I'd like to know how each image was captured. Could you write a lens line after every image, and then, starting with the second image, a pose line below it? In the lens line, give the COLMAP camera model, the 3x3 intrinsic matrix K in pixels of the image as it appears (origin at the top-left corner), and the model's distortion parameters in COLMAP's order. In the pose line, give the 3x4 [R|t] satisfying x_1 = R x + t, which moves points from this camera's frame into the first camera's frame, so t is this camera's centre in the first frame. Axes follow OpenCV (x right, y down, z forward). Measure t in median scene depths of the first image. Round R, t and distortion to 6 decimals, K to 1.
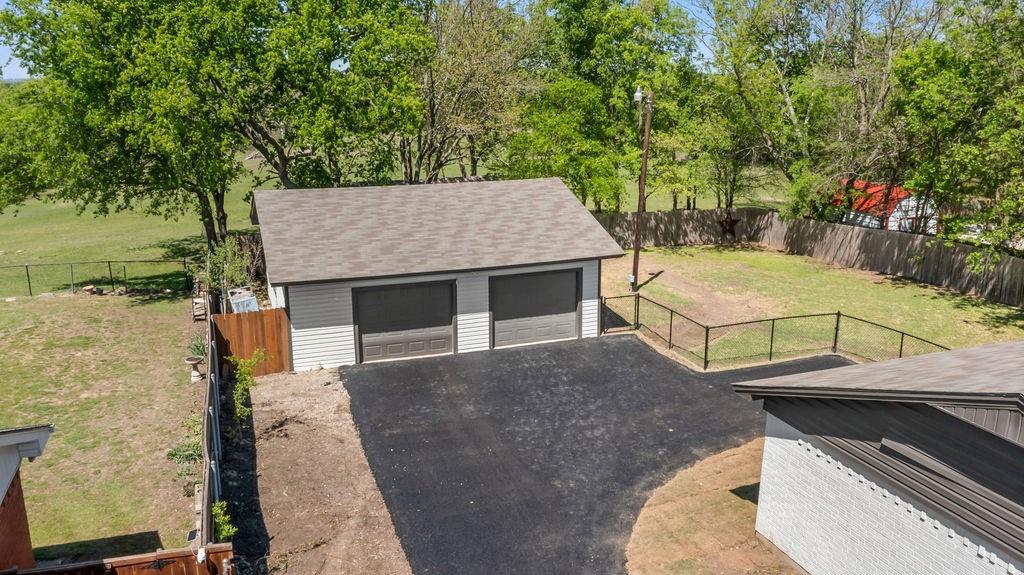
lens RADIAL K [[846.7, 0, 463.4], [0, 846.7, 288.6], [0, 0, 1]] dist [-0.032348, 0.005532]
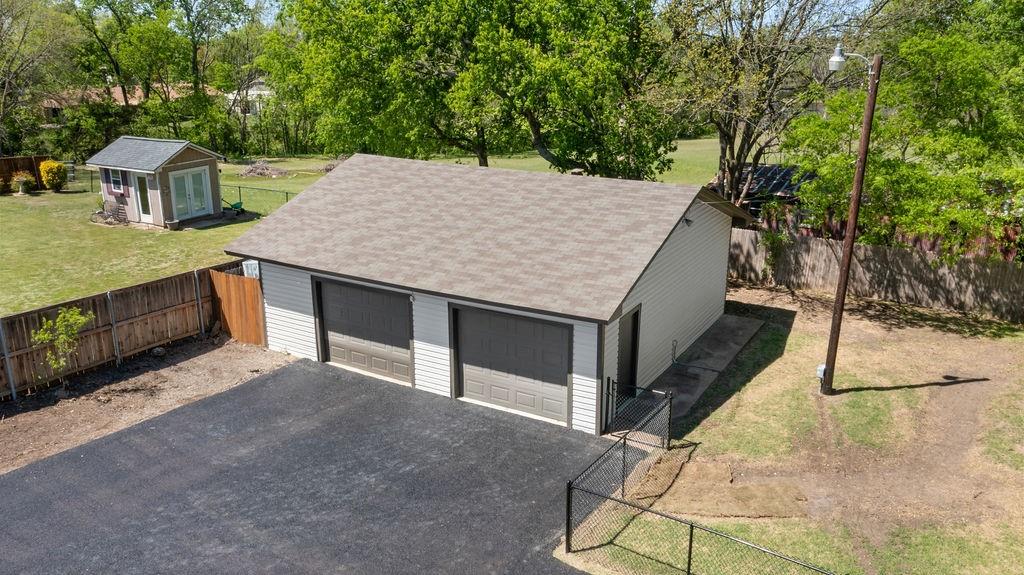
lens RADIAL K [[809.1, 0, 443.8], [0, 809.1, 272.4], [0, 0, 1]] dist [-0.001946, -0.000085]
pose [[0.617323, 0.213740, -0.757118, 0.573797], [-0.178824, 0.975317, 0.129533, -0.133791], [0.766116, 0.055427, 0.640307, 0.559932]]
